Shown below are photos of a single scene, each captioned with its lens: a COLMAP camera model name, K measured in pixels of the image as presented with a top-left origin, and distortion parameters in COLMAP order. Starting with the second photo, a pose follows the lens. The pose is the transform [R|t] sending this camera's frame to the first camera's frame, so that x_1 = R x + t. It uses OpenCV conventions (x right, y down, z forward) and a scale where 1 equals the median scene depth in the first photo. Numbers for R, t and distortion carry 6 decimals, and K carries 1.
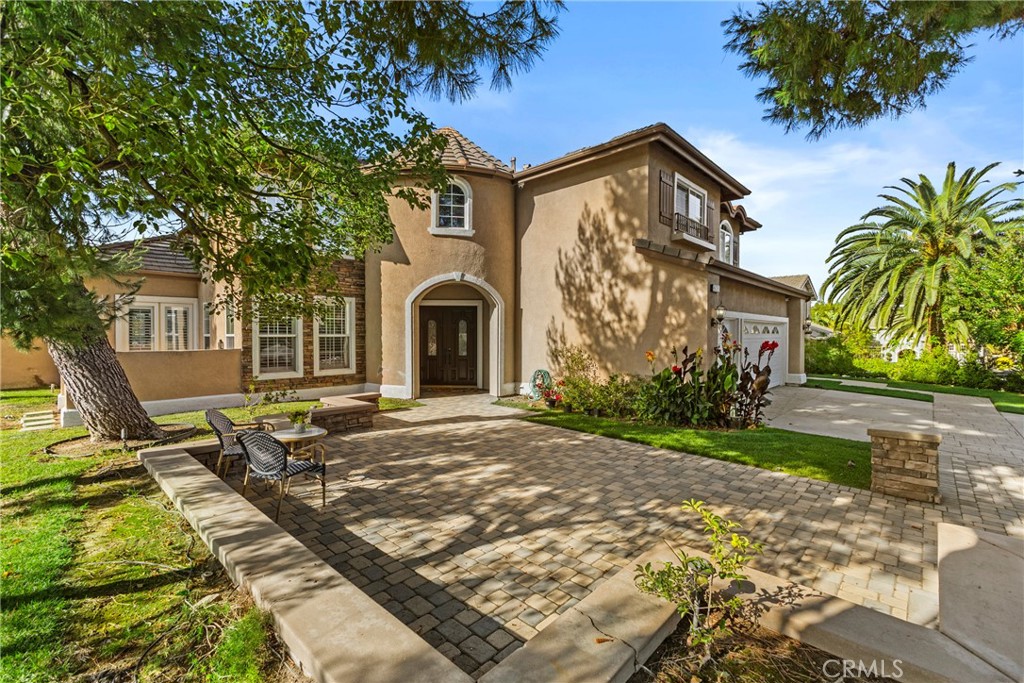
lens RADIAL K [[442.7, 0, 505.1], [0, 442.7, 335.4], [0, 0, 1]] dist [0.015933, -0.000701]
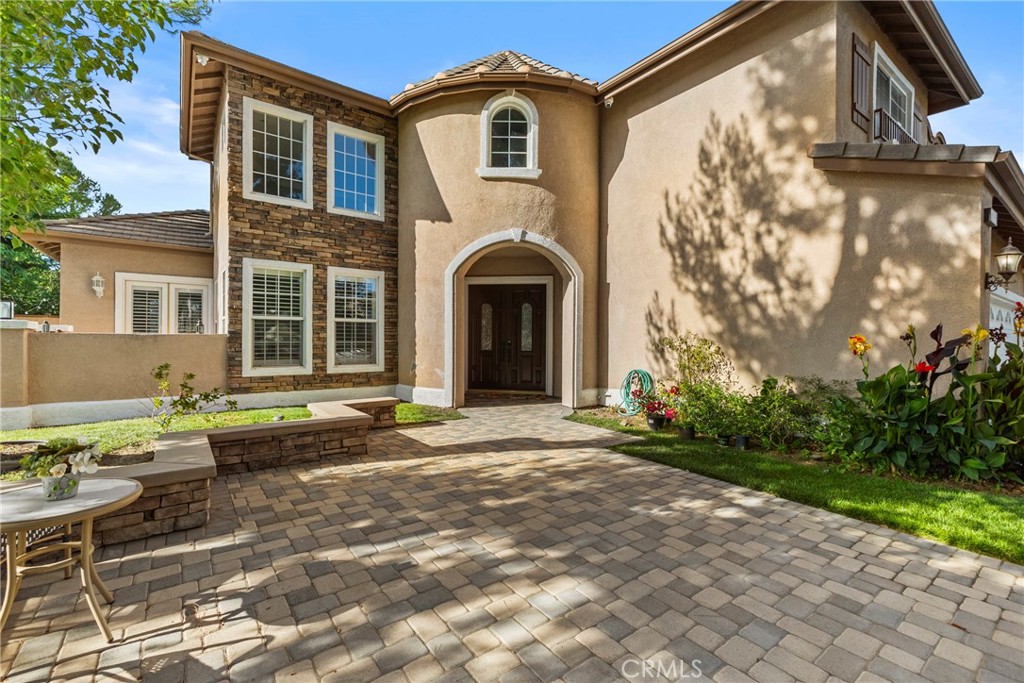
lens RADIAL K [[442.7, 0, 504.3], [0, 442.7, 335.0], [0, 0, 1]] dist [0.015933, -0.000701]
pose [[0.984418, 0.003104, -0.175816, -0.001691], [-0.005581, 0.999892, -0.013596, 0.038458], [0.175755, 0.014365, 0.984329, 0.335205]]
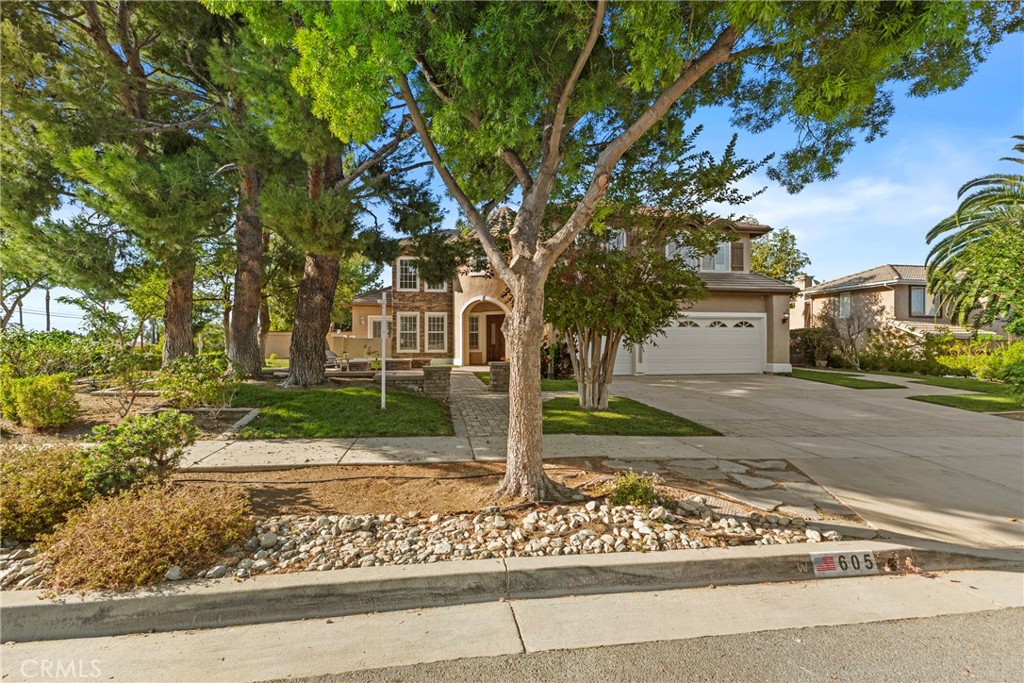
lens RADIAL K [[442.7, 0, 508.2], [0, 442.7, 340.7], [0, 0, 1]] dist [0.015933, -0.000701]
pose [[0.798411, -0.003452, -0.602102, 1.161783], [-0.000791, 0.999977, -0.006783, 0.056373], [0.602112, 0.005892, 0.798390, -0.400783]]
